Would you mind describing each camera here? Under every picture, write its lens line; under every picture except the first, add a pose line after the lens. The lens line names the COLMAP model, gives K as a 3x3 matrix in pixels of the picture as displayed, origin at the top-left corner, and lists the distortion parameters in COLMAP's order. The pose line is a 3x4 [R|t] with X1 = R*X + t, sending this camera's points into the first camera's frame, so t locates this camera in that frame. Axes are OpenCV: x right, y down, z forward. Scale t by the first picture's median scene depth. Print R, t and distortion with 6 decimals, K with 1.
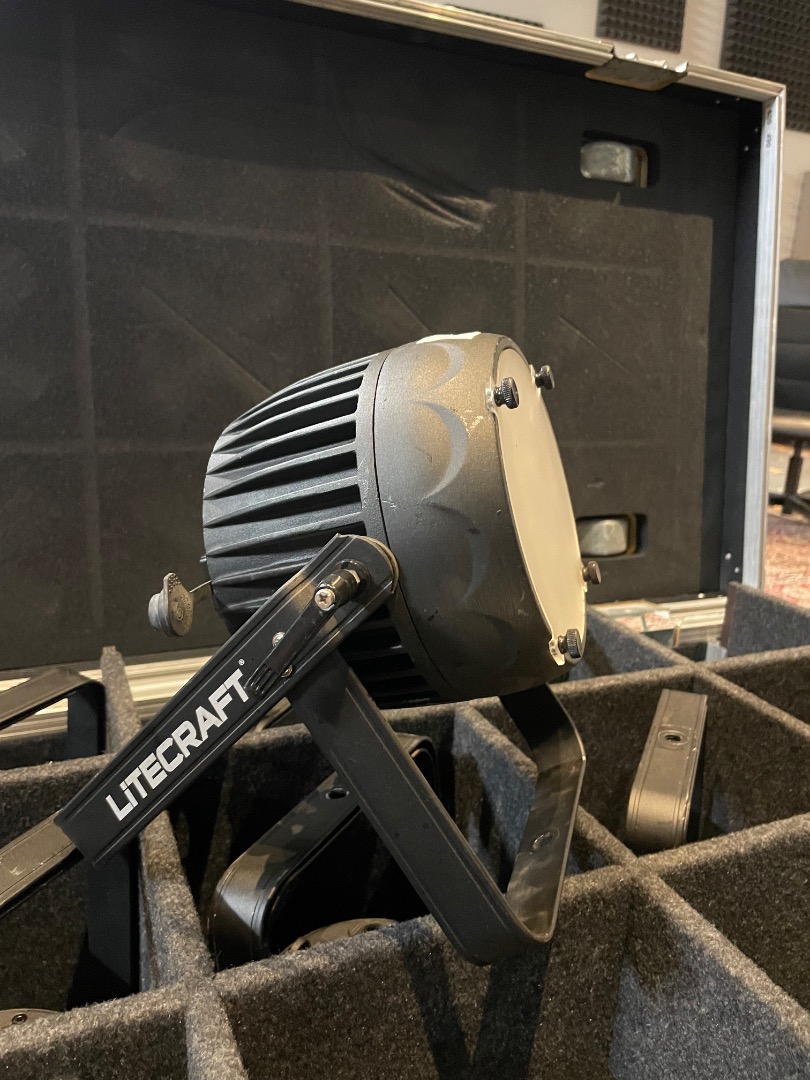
lens RADIAL K [[829.8, 0, 401.1], [0, 829.8, 538.6], [0, 0, 1]] dist [0.062596, -0.104893]
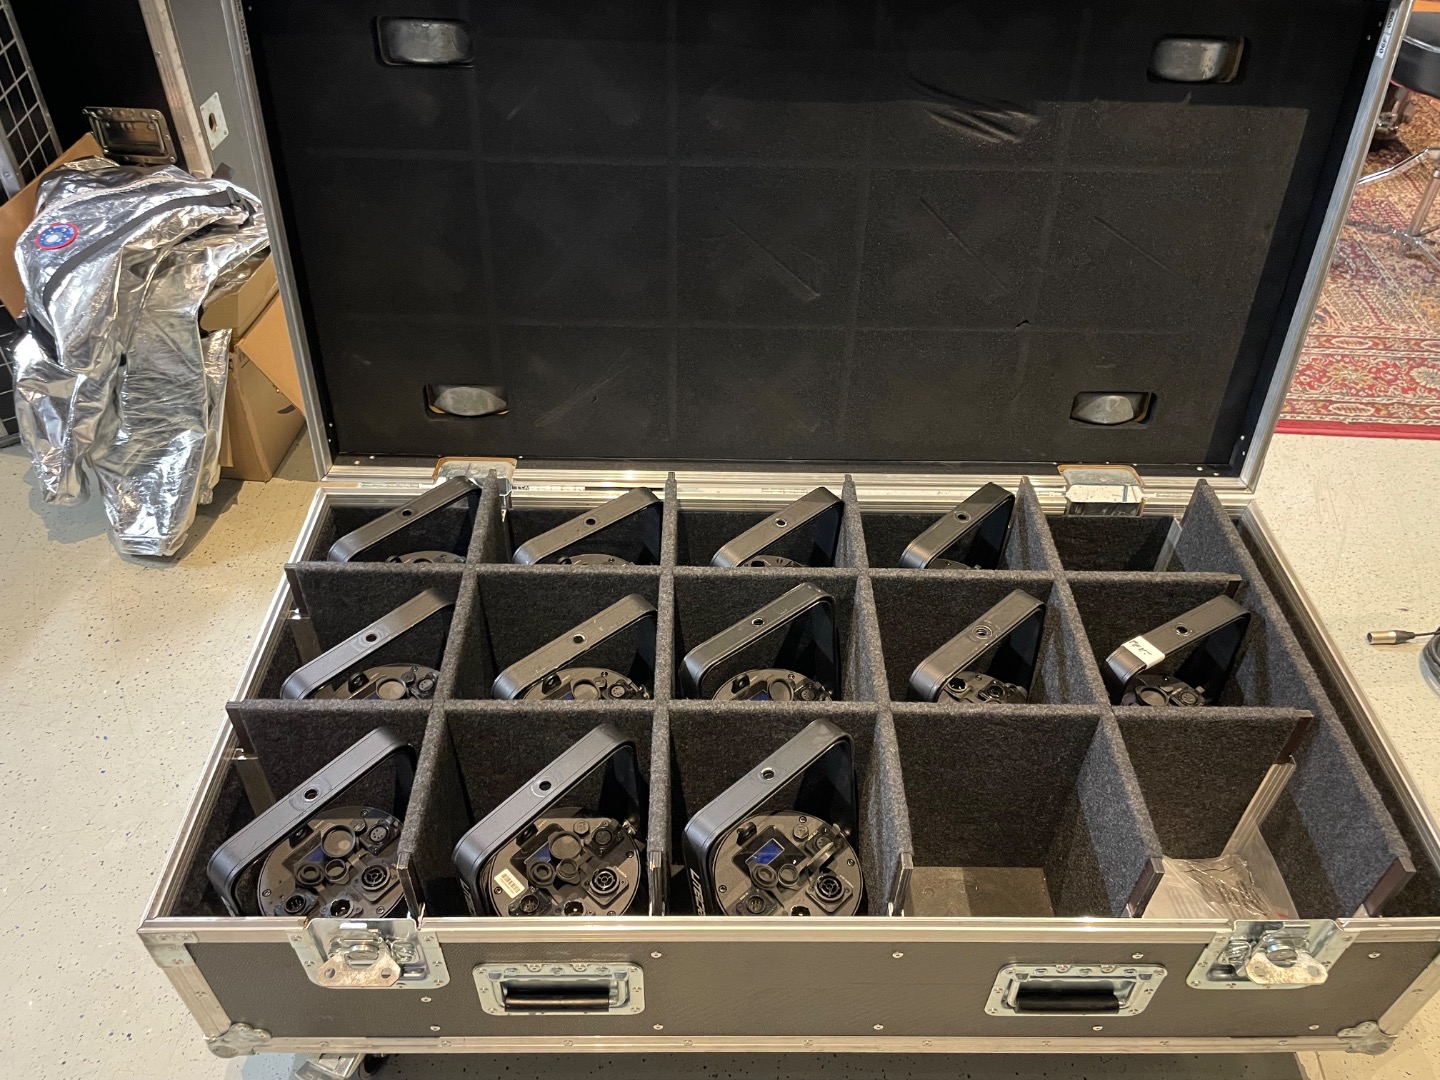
lens RADIAL K [[1106.4, 0, 722.2], [0, 1106.4, 539.8], [0, 0, 1]] dist [0.062596, -0.104893]
pose [[0.915484, 0.243689, -0.320164, 0.331038], [-0.078240, 0.888357, 0.452439, -0.538857], [0.394674, -0.389151, 0.832342, -0.564820]]
